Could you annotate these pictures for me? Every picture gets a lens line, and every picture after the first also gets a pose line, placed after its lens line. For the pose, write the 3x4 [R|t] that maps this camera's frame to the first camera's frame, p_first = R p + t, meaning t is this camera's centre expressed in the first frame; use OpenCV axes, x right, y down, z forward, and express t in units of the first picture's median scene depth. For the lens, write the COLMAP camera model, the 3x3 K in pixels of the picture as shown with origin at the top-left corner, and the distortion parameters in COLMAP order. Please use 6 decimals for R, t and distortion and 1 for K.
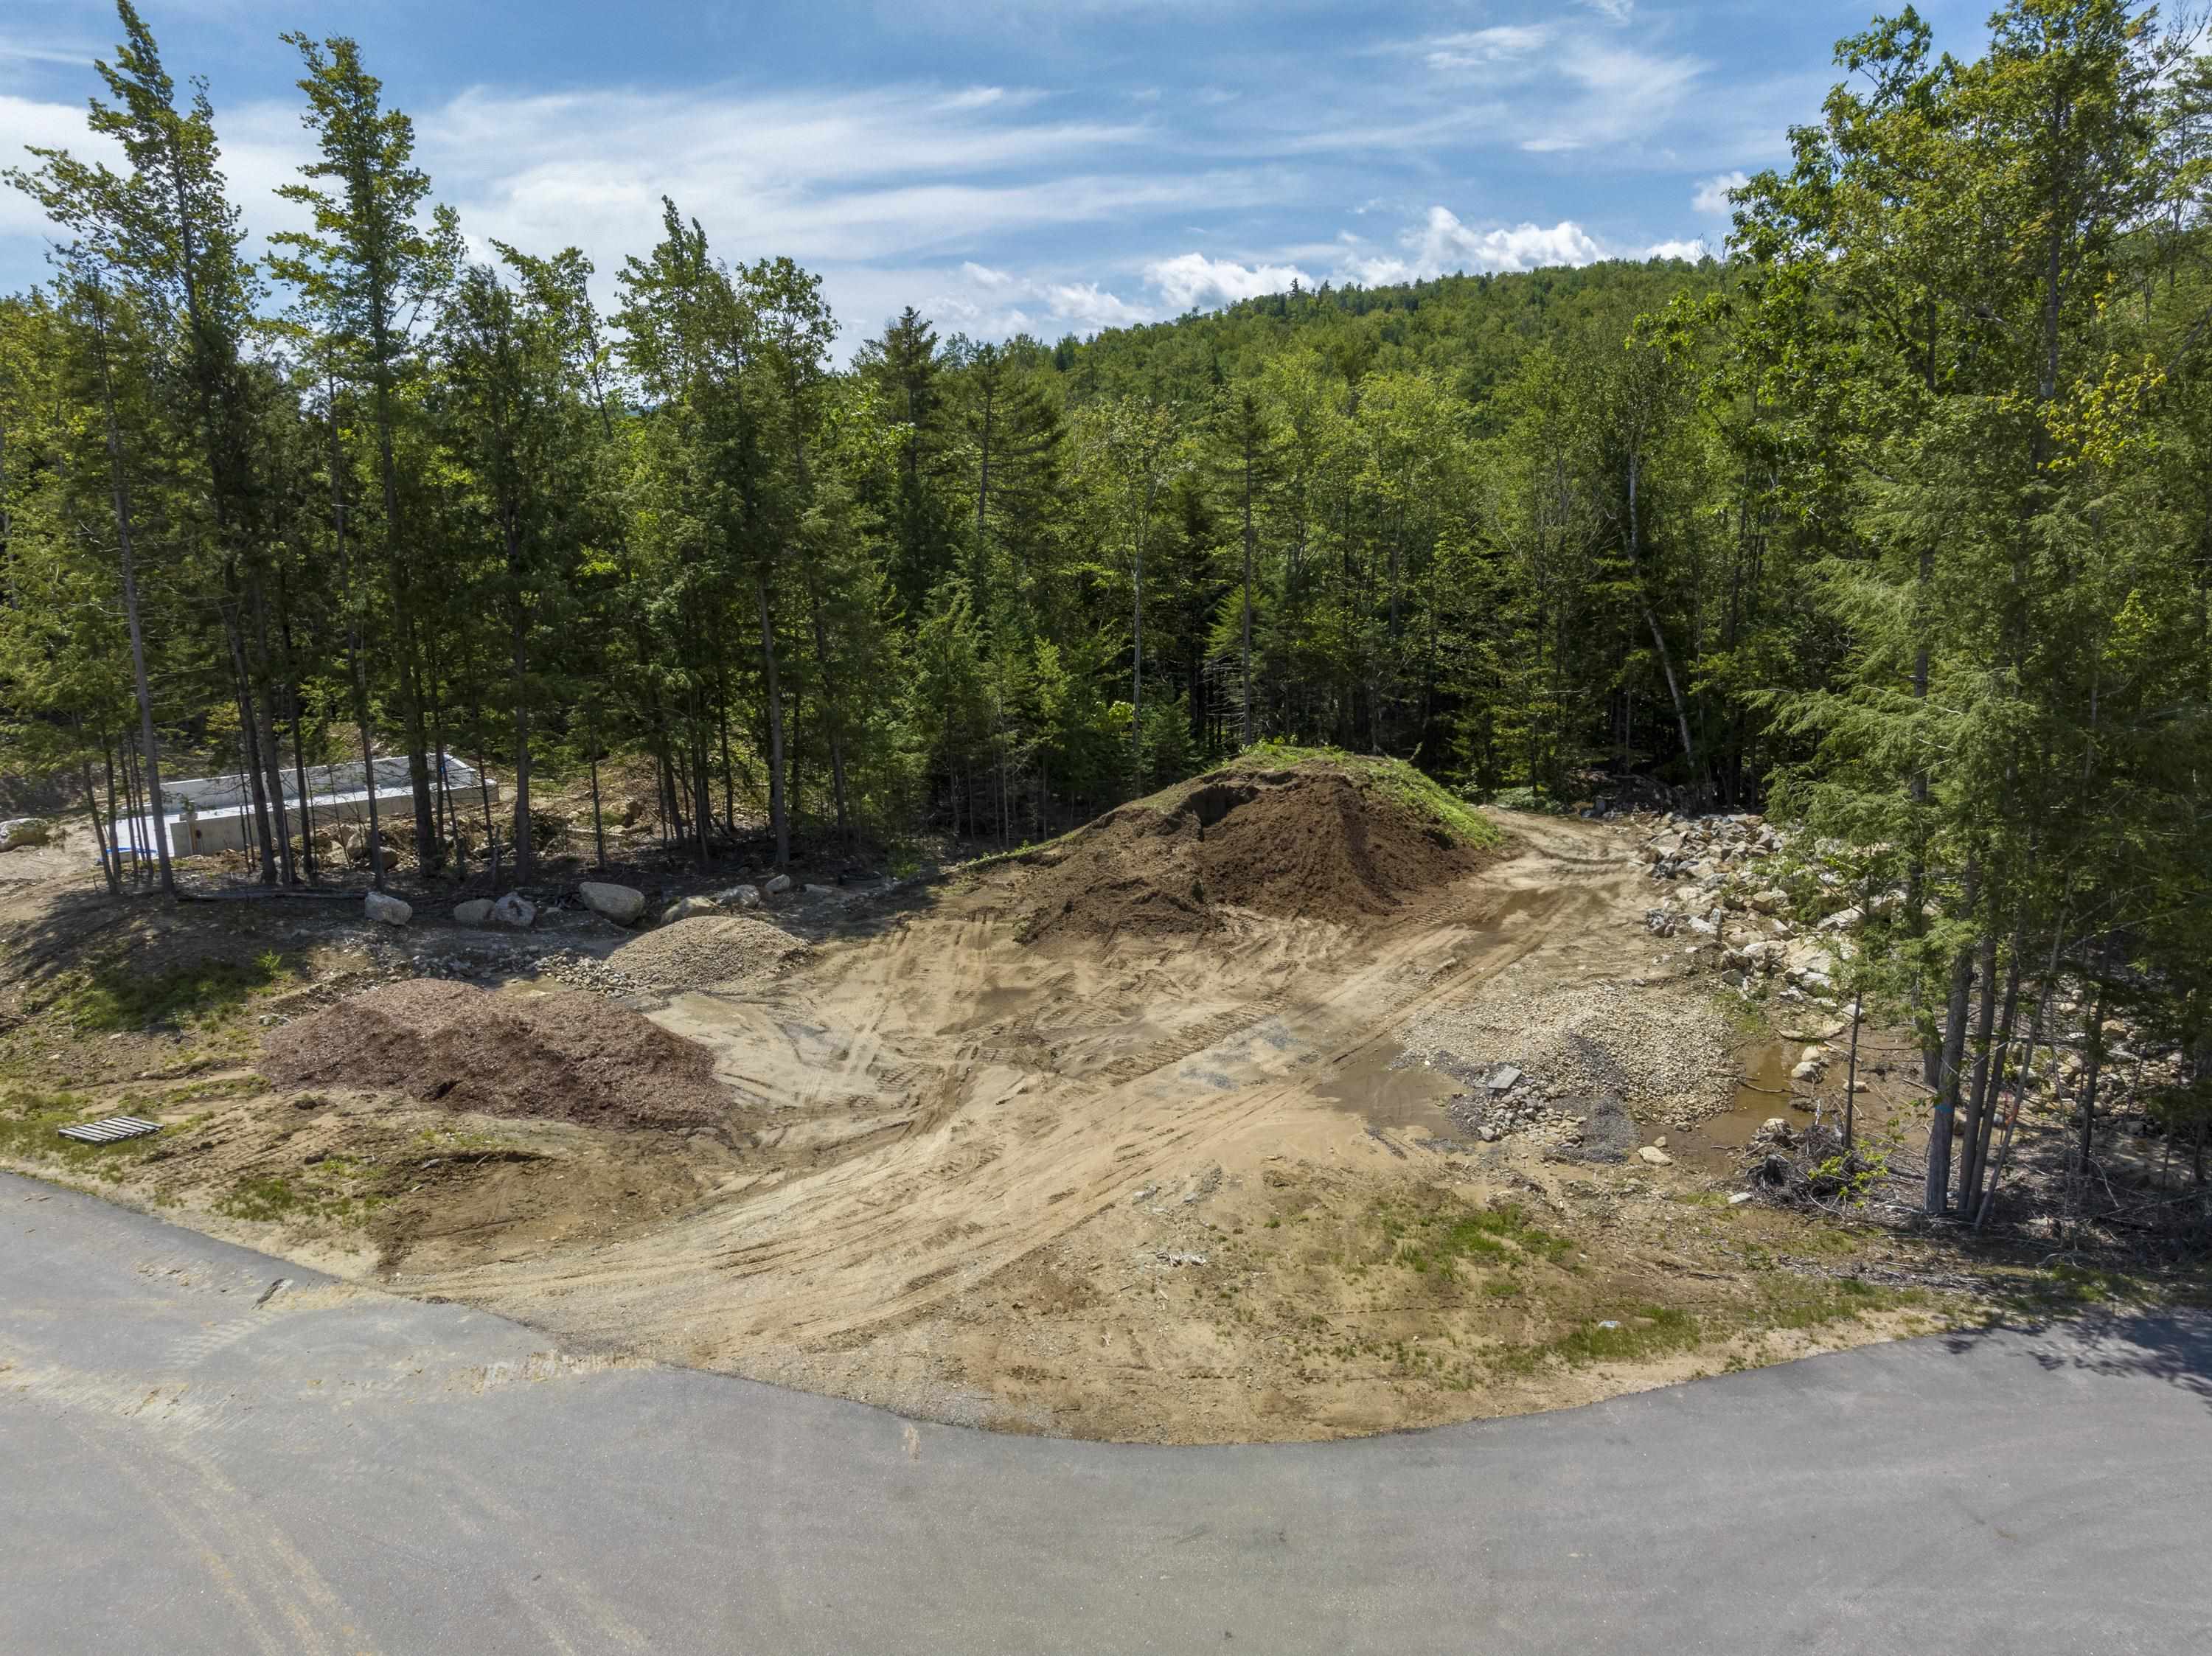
lens RADIAL K [[1589.1, 0, 1046.4], [0, 1589.1, 833.2], [0, 0, 1]] dist [-0.009871, 0.000160]
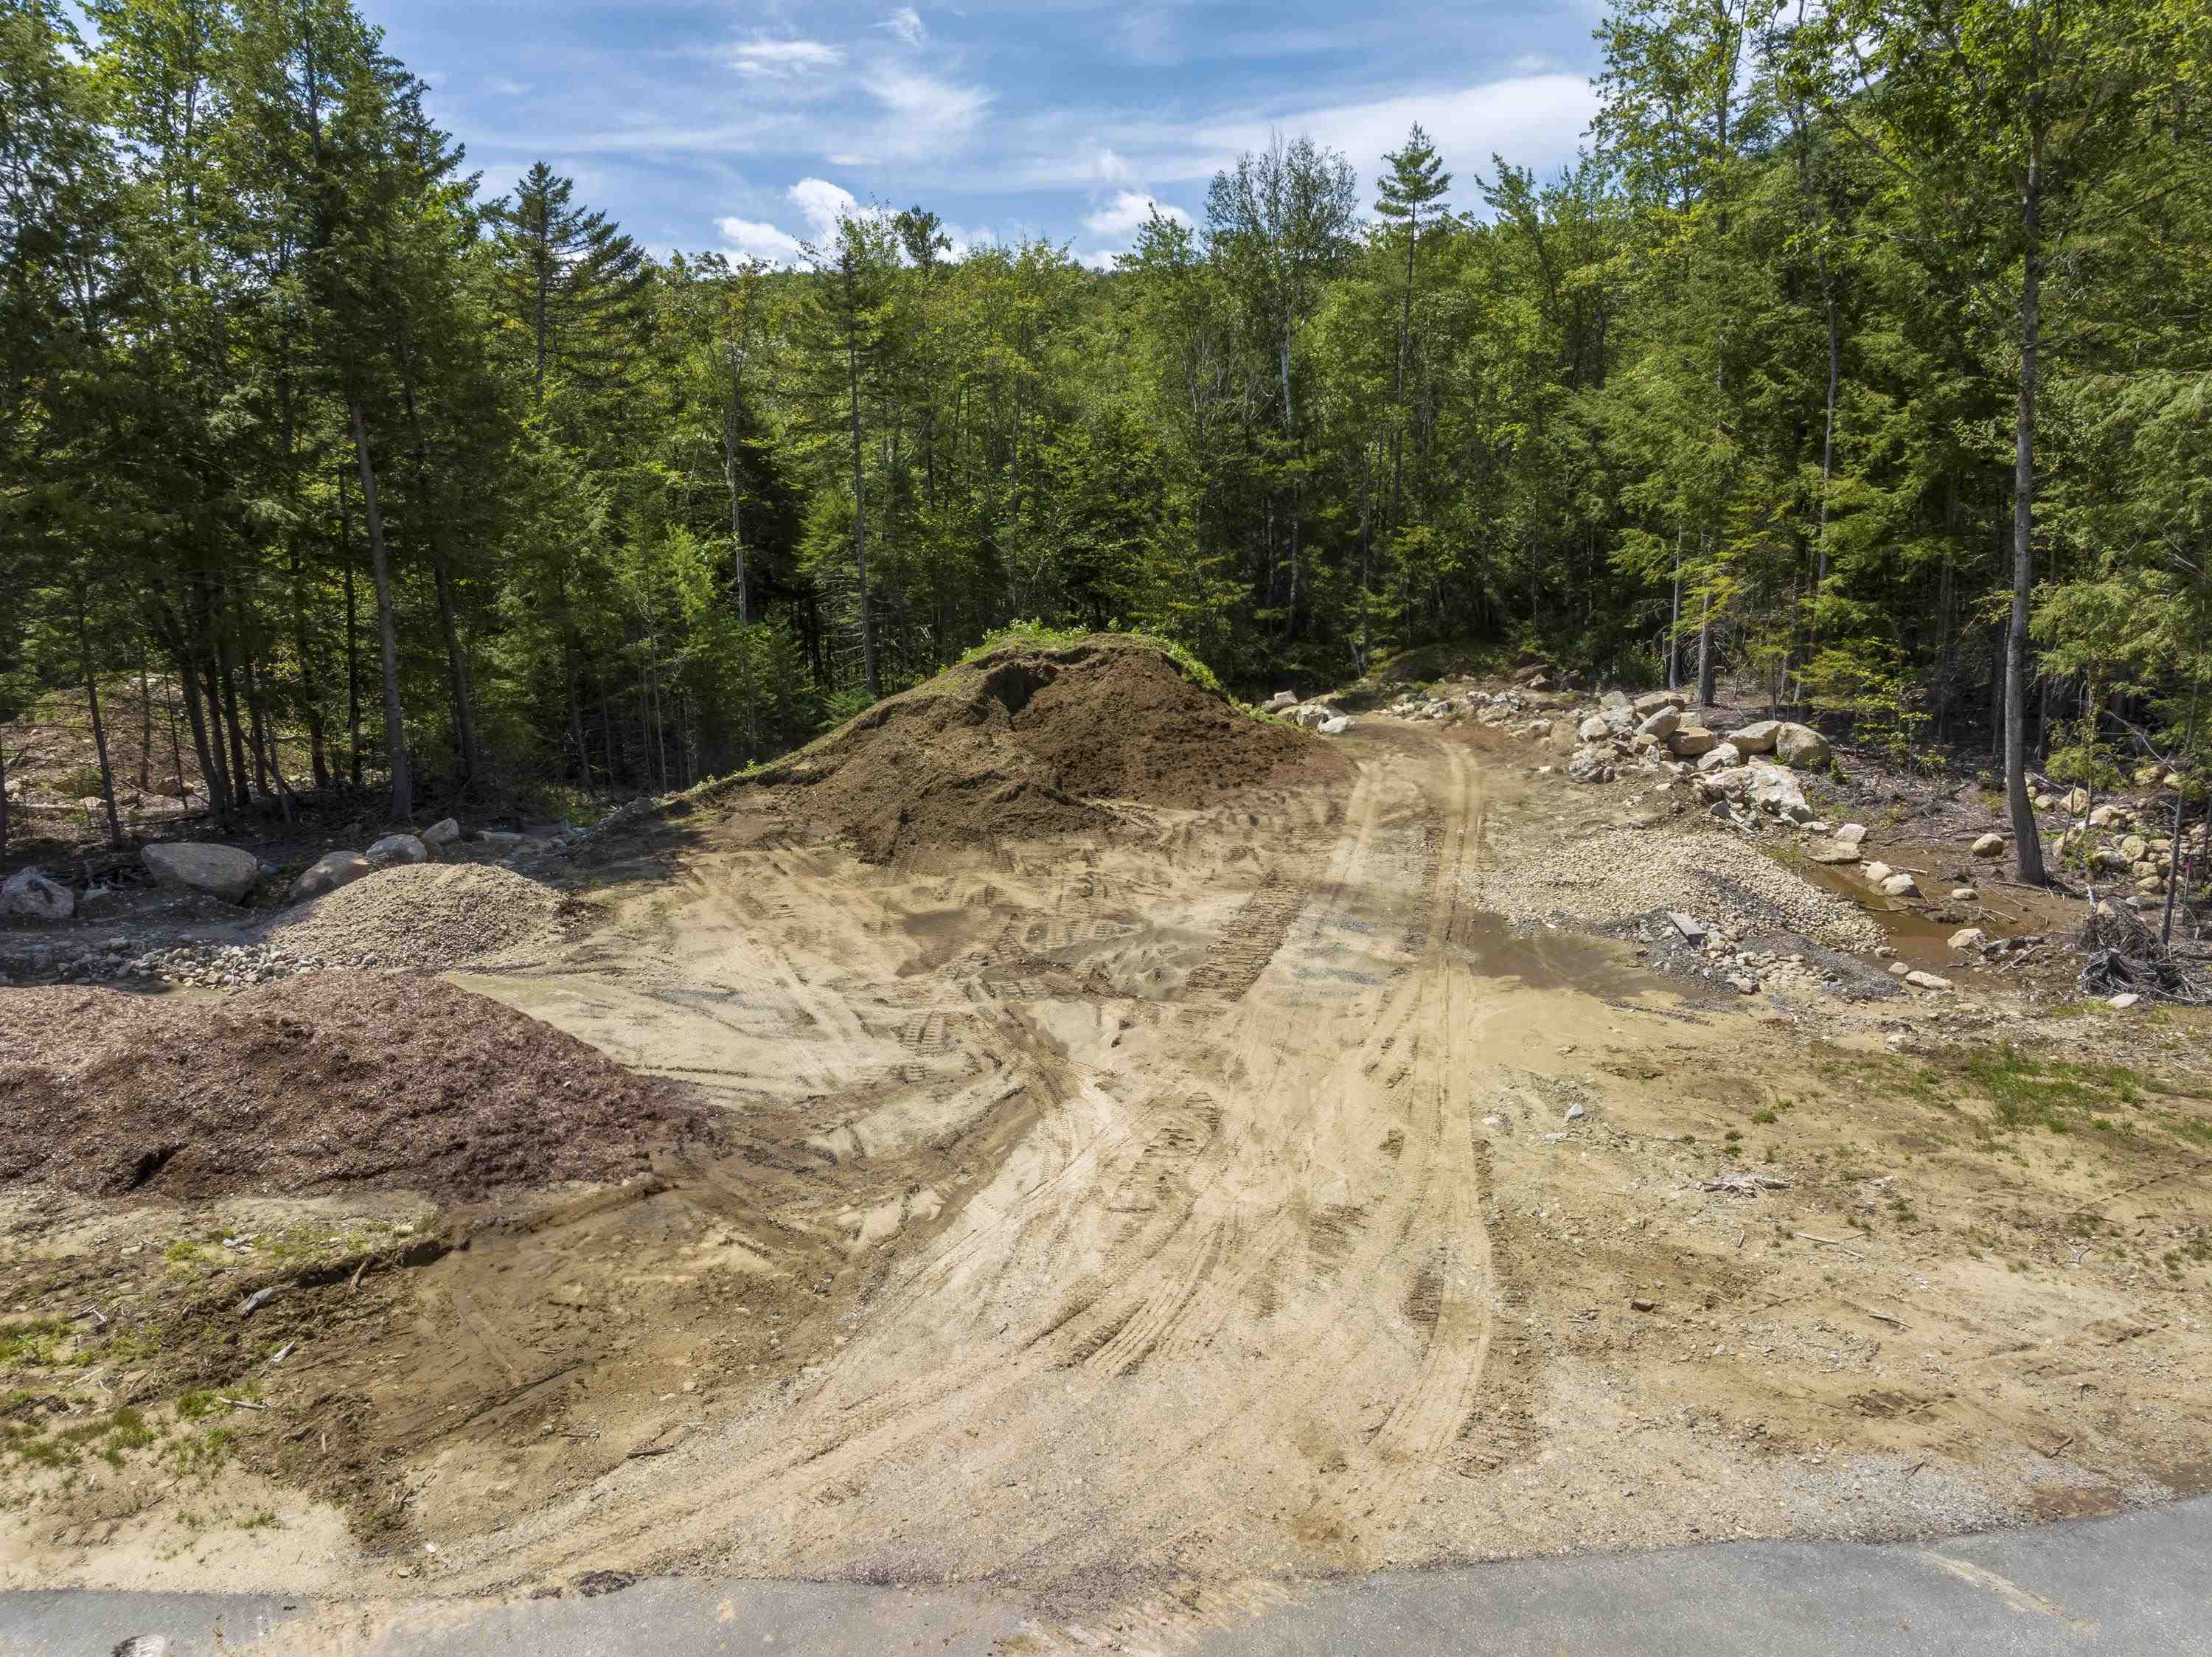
lens RADIAL K [[1581.3, 0, 1105.5], [0, 1581.3, 870.7], [0, 0, 1]] dist [-0.061106, 0.029095]
pose [[0.901803, -0.093907, 0.421820, -0.238888], [0.086345, 0.995576, 0.037045, 0.058056], [-0.423433, 0.003015, 0.905922, 0.322460]]
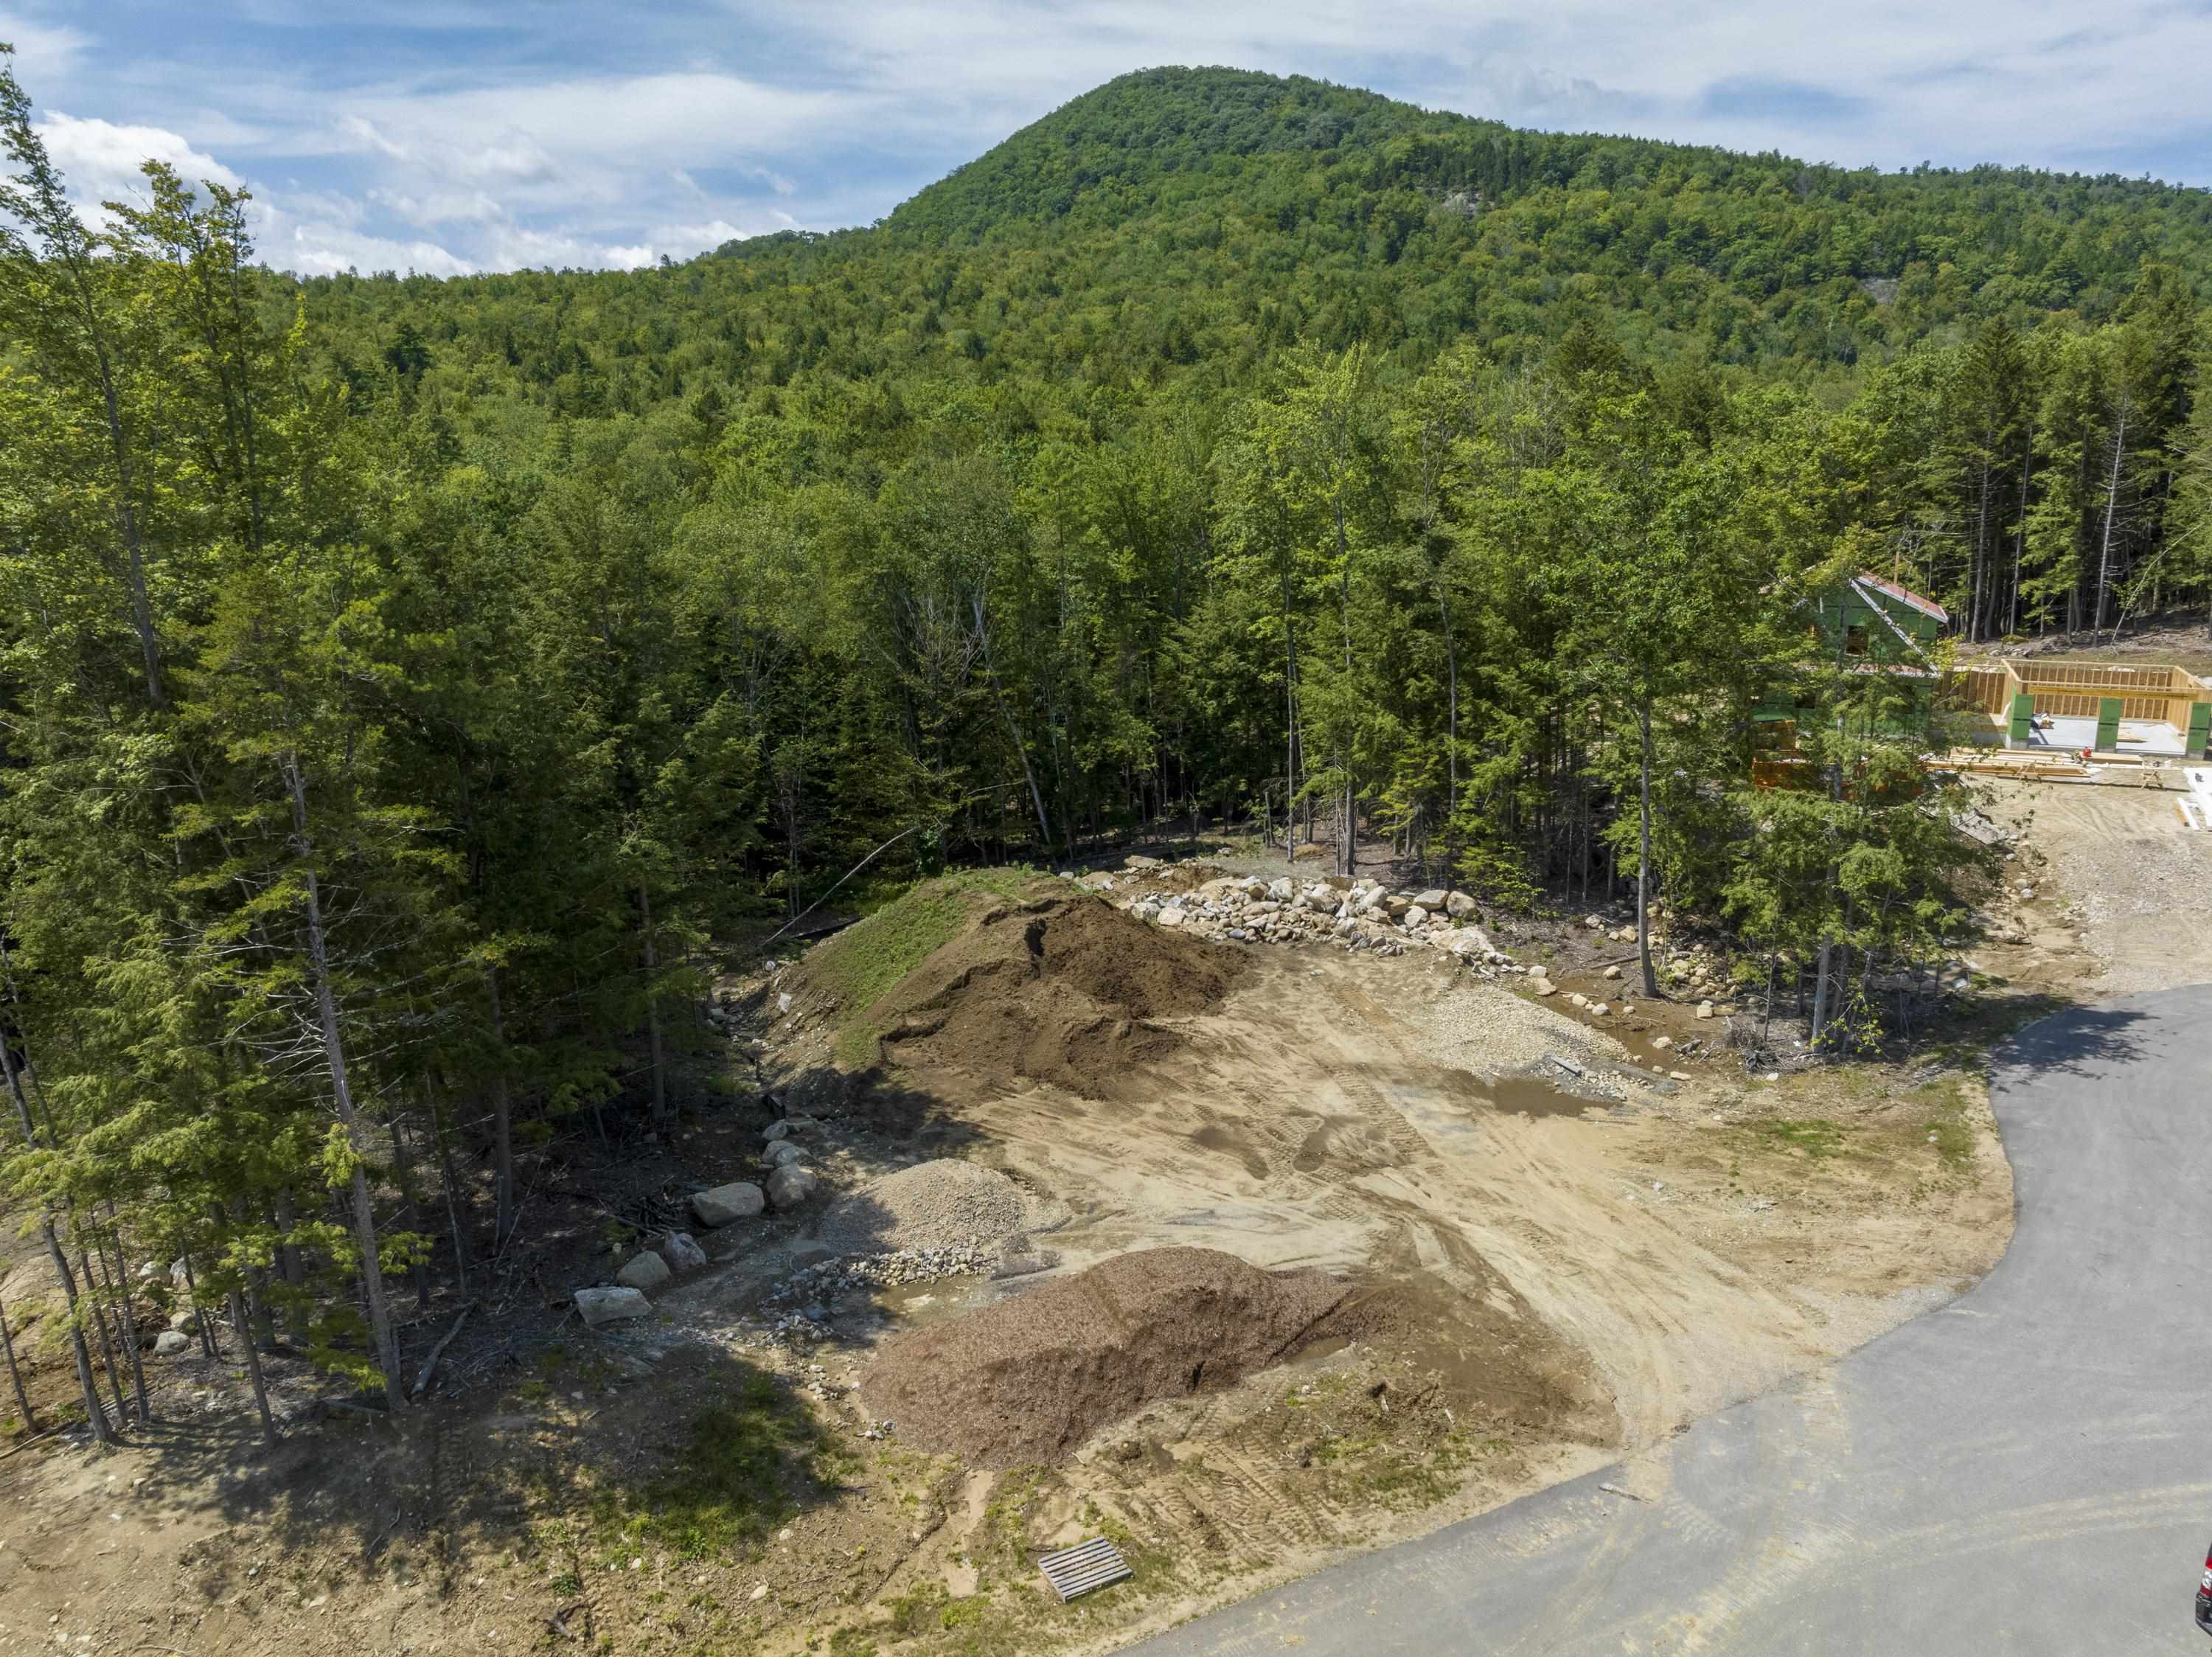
lens RADIAL K [[1581.3, 0, 1105.5], [0, 1581.3, 870.7], [0, 0, 1]] dist [-0.061106, 0.029095]
pose [[0.588929, -0.198298, 0.783480, -0.912892], [0.180537, 0.977214, 0.111625, -0.226860], [-0.787762, 0.075708, 0.611309, 0.310478]]
